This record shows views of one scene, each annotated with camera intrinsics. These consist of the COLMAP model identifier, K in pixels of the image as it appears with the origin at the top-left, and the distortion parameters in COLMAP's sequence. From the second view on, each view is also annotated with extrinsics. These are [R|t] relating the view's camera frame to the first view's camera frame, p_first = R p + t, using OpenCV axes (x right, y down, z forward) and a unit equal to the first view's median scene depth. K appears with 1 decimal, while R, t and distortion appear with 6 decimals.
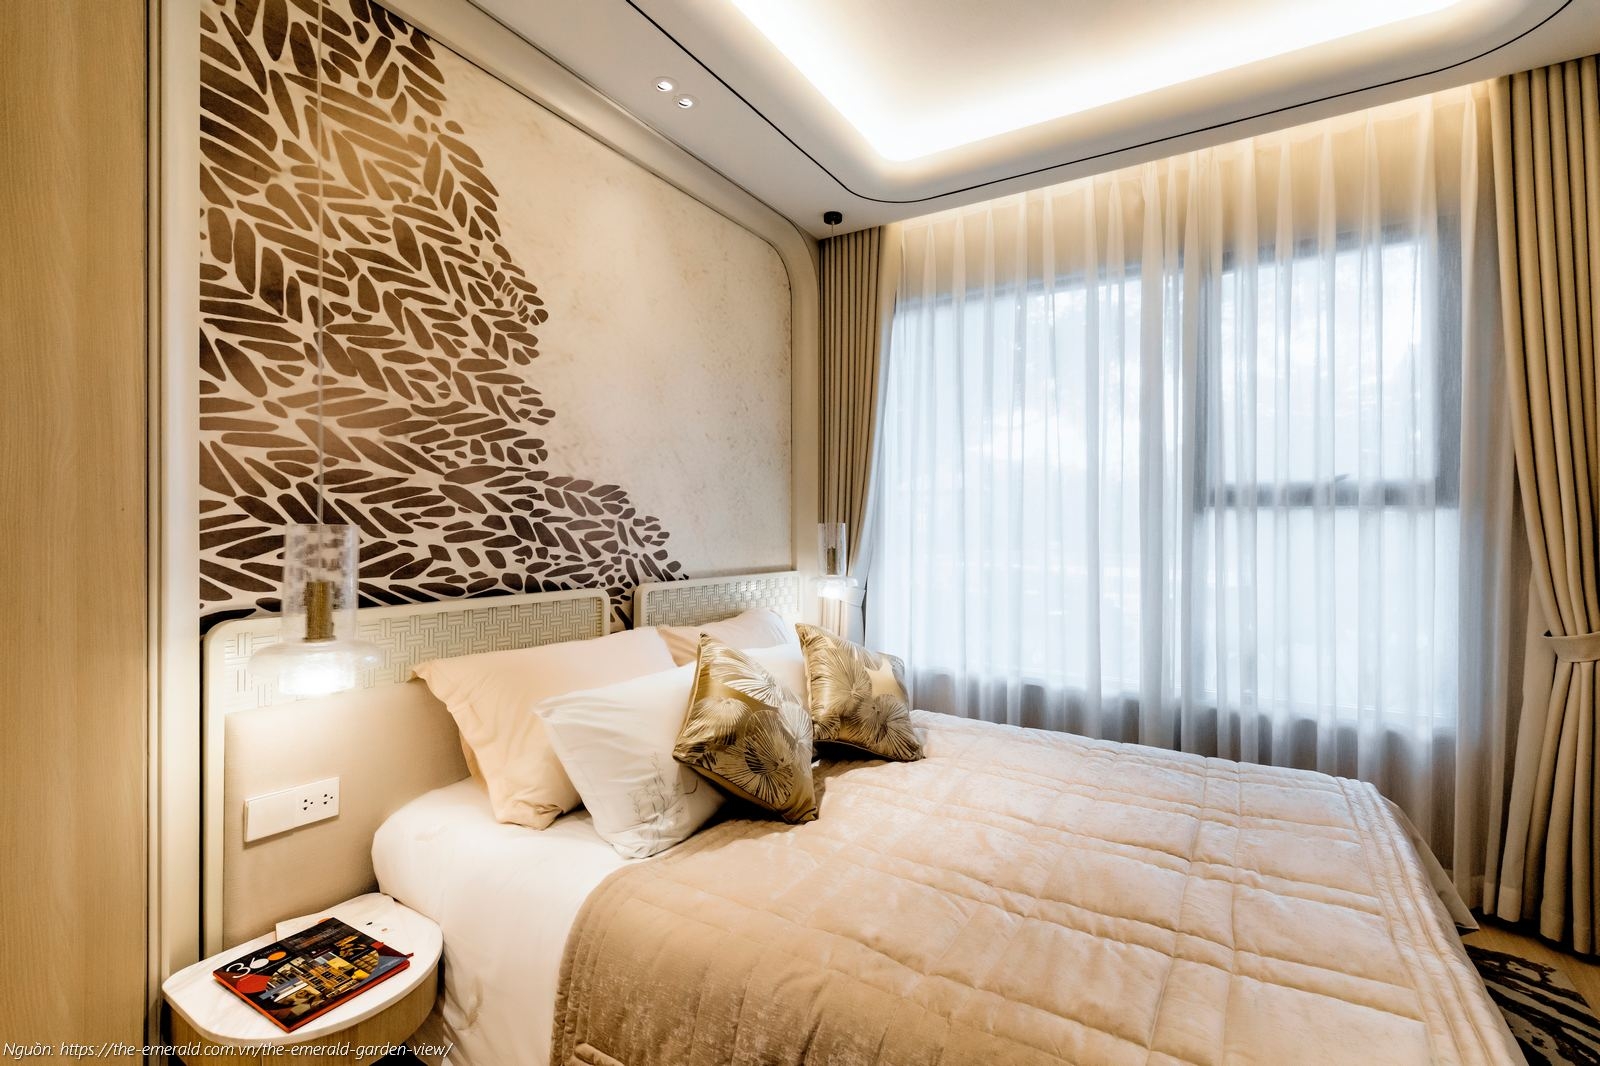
lens RADIAL K [[700.8, 0, 859.0], [0, 700.8, 533.3], [0, 0, 1]] dist [-0.000178, -0.000252]
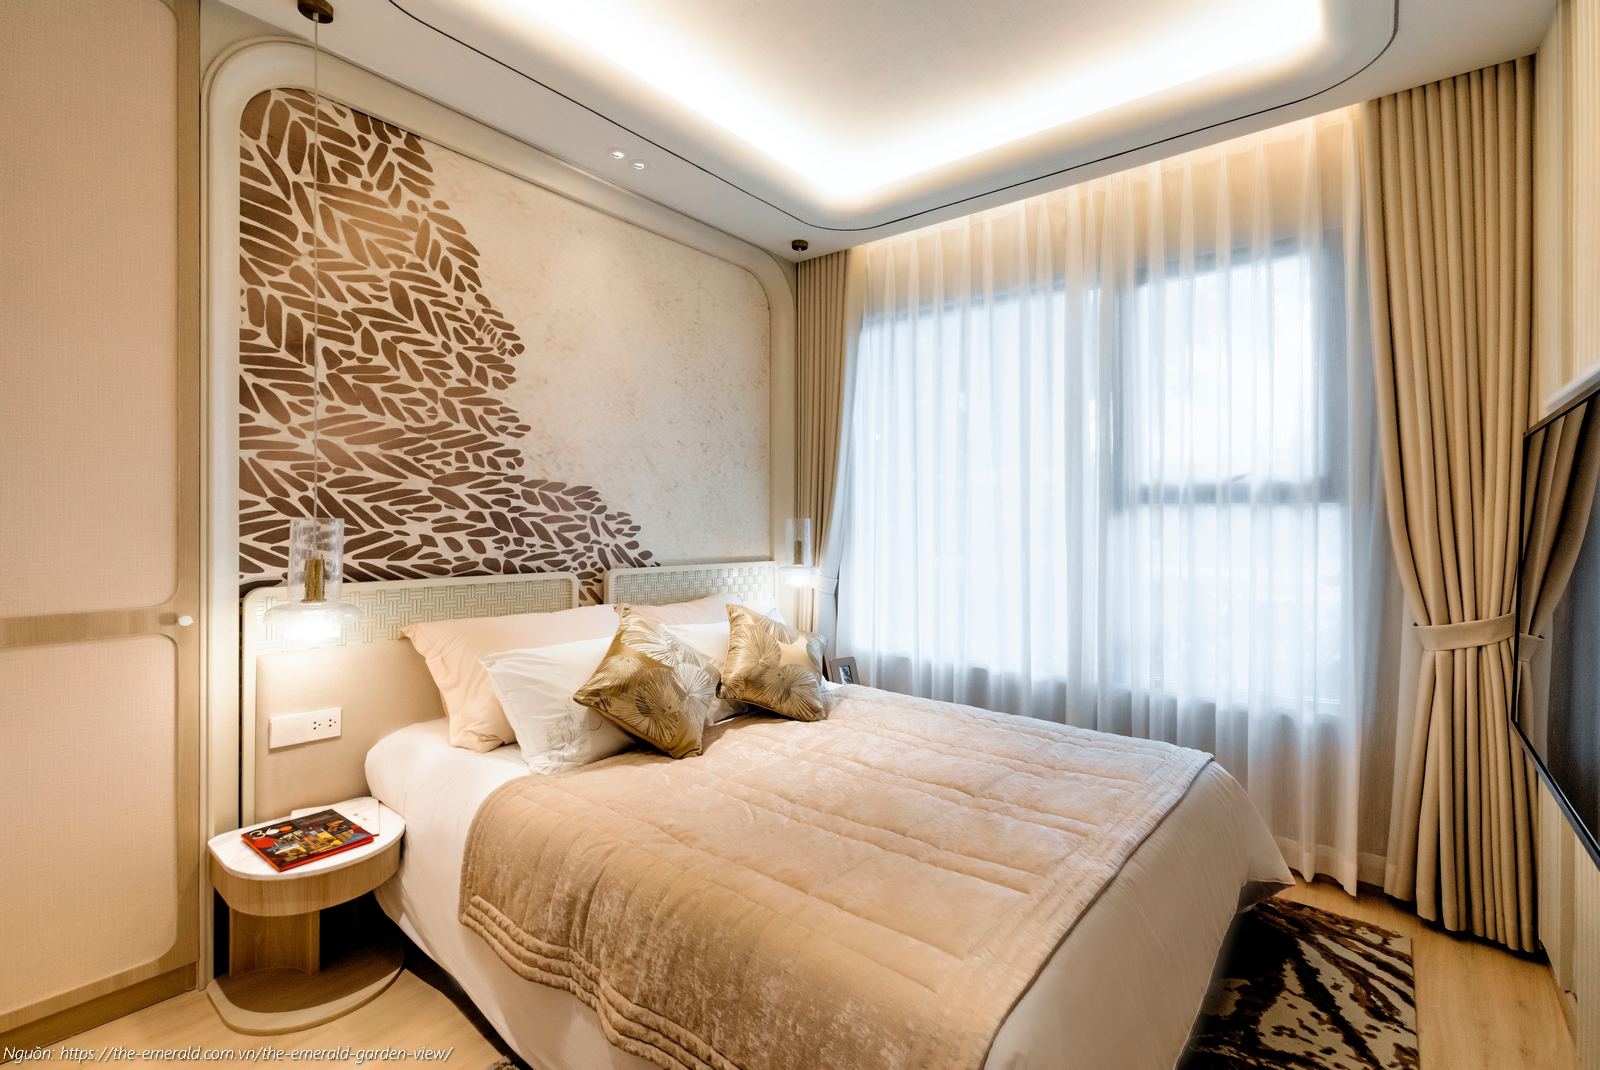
lens RADIAL K [[710.0, 0, 866.9], [0, 710.0, 530.9], [0, 0, 1]] dist [-0.000104, 0.000023]
pose [[0.993346, 0.003448, -0.115117, 0.325883], [-0.003245, 0.999993, 0.001956, 0.004658], [0.115123, -0.001570, 0.993350, -0.181899]]
